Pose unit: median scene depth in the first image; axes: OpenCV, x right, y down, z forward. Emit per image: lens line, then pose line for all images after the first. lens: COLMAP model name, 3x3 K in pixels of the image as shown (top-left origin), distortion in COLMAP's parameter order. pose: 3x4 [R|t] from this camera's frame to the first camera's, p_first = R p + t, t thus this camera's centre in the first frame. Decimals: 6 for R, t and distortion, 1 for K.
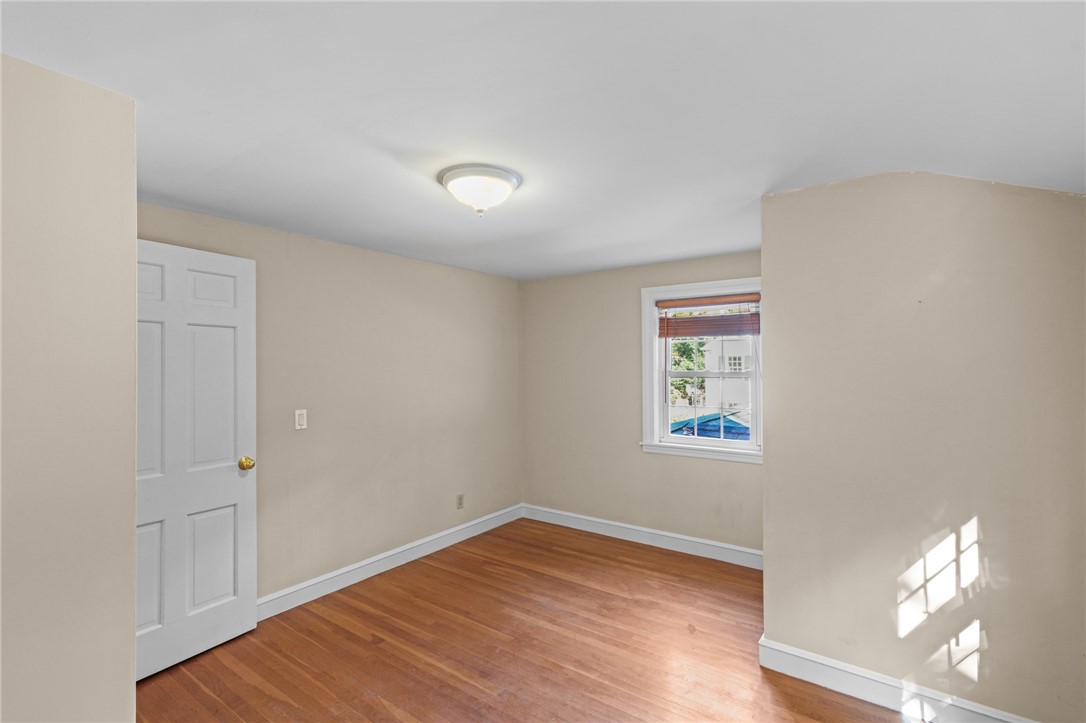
lens RADIAL K [[498.2, 0, 536.2], [0, 498.2, 372.7], [0, 0, 1]] dist [-0.005194, 0.012403]
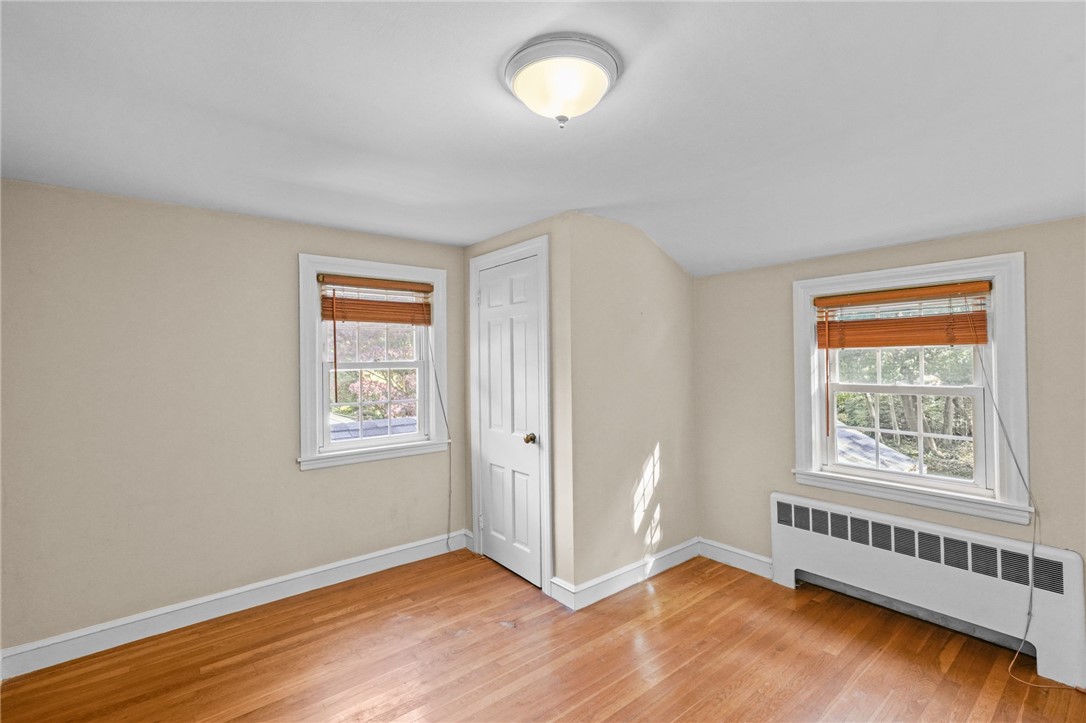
lens RADIAL K [[490.1, 0, 537.7], [0, 490.1, 356.9], [0, 0, 1]] dist [-0.003835, 0.009985]
pose [[0.269759, 0.001154, 0.962927, -0.456213], [0.020640, 0.999763, -0.006981, 0.000142], [-0.962707, 0.021758, 0.269671, 0.515273]]
